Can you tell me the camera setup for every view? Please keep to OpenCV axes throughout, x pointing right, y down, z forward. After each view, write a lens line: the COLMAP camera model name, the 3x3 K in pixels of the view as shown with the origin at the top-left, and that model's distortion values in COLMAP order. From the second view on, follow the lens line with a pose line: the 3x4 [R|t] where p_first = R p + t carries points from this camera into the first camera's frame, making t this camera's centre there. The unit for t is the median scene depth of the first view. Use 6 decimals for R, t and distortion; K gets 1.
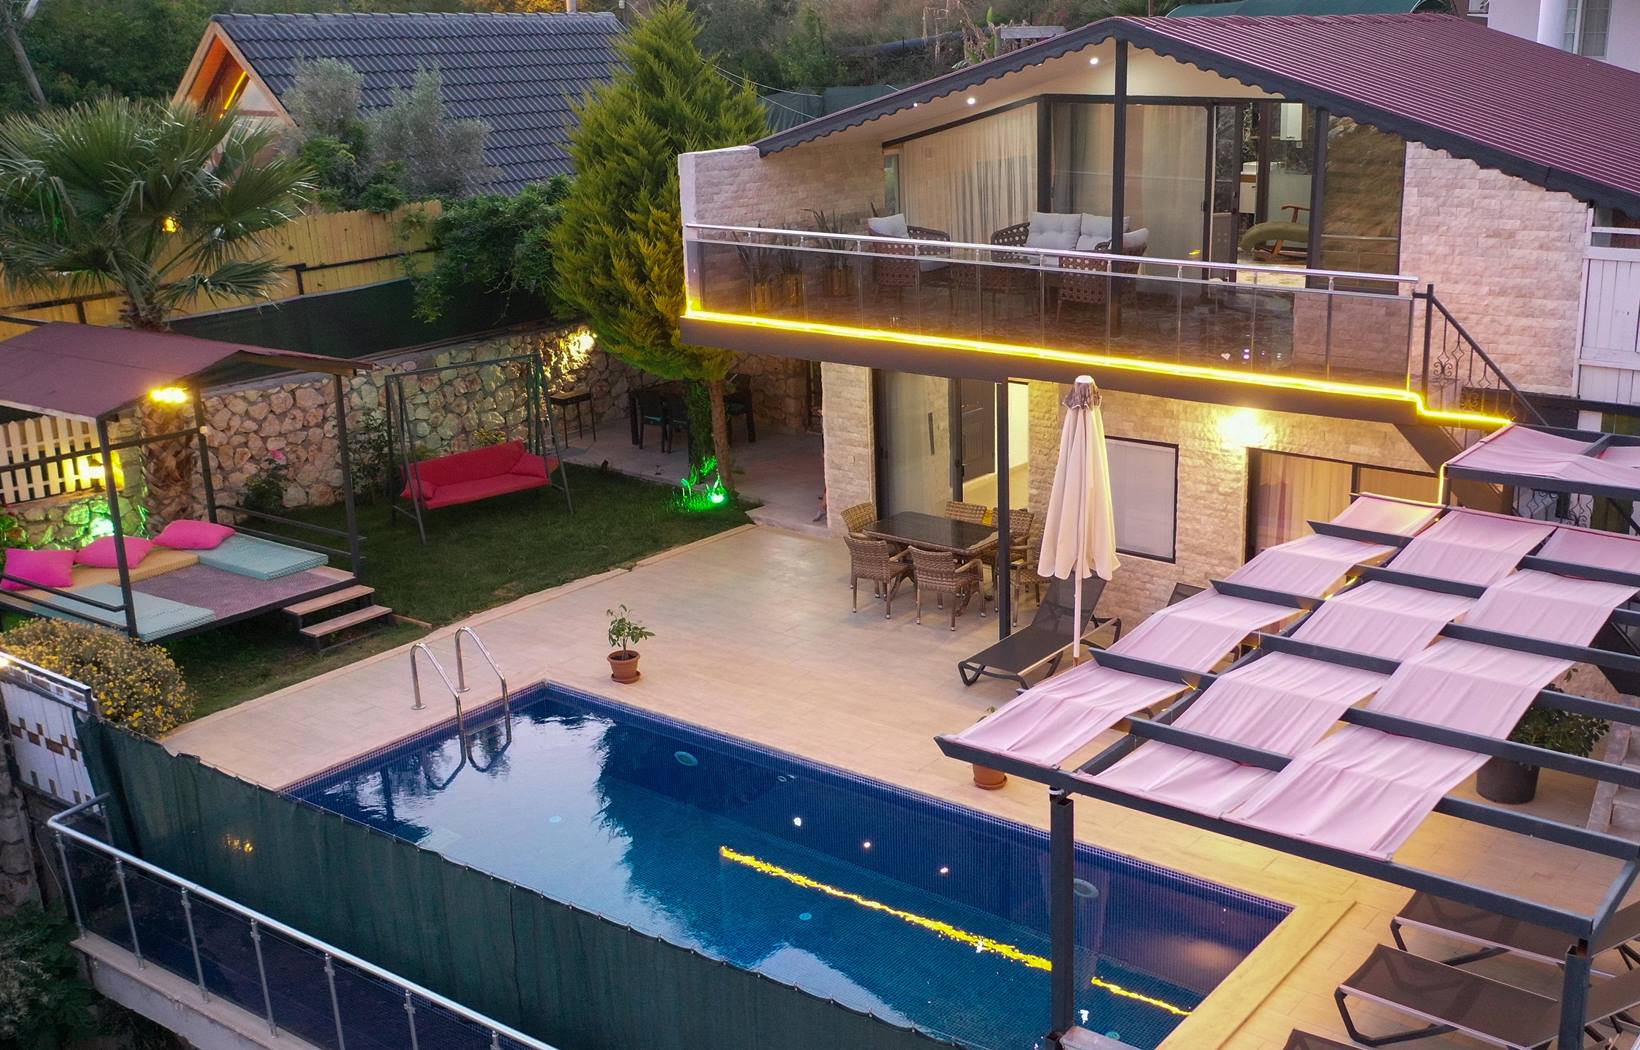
lens RADIAL K [[1710.6, 0, 978.4], [0, 1710.6, 566.2], [0, 0, 1]] dist [-0.000875, -0.013228]
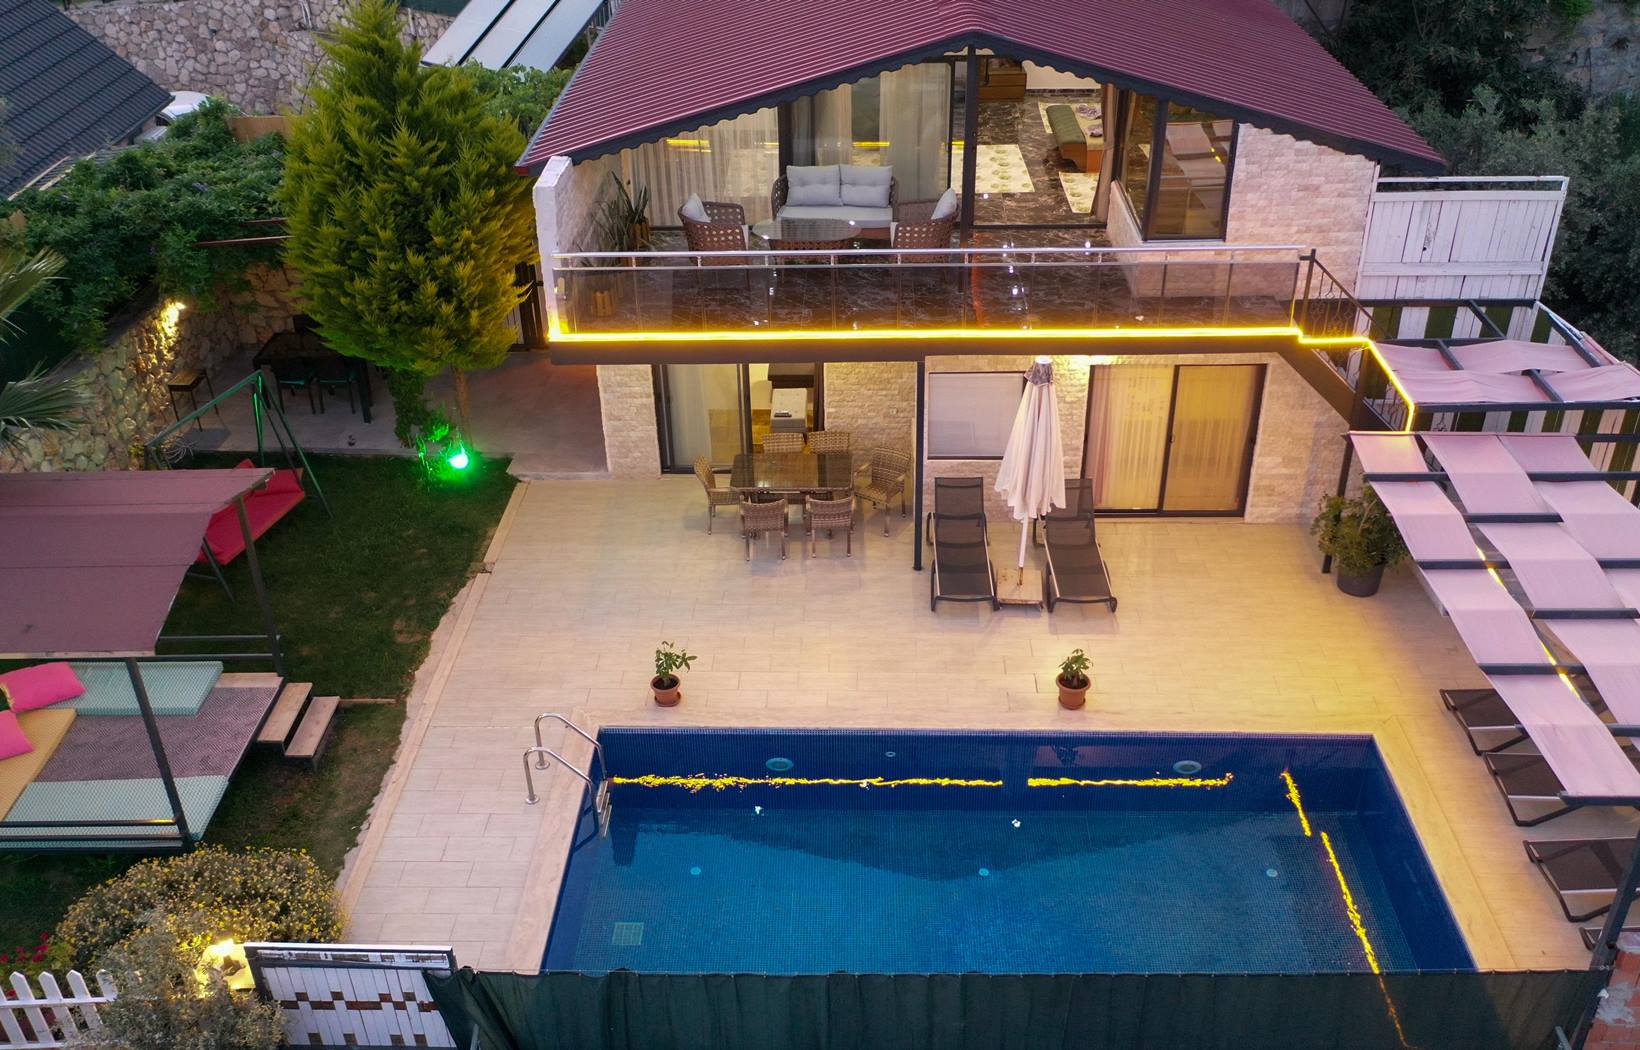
lens RADIAL K [[1479.4, 0, 826.0], [0, 1479.4, 527.6], [0, 0, 1]] dist [0.003168, 0.006294]
pose [[0.839060, -0.288071, 0.461512, -0.471469], [0.175201, 0.946192, 0.272075, -0.249485], [-0.515056, -0.147430, 0.844383, 0.146498]]
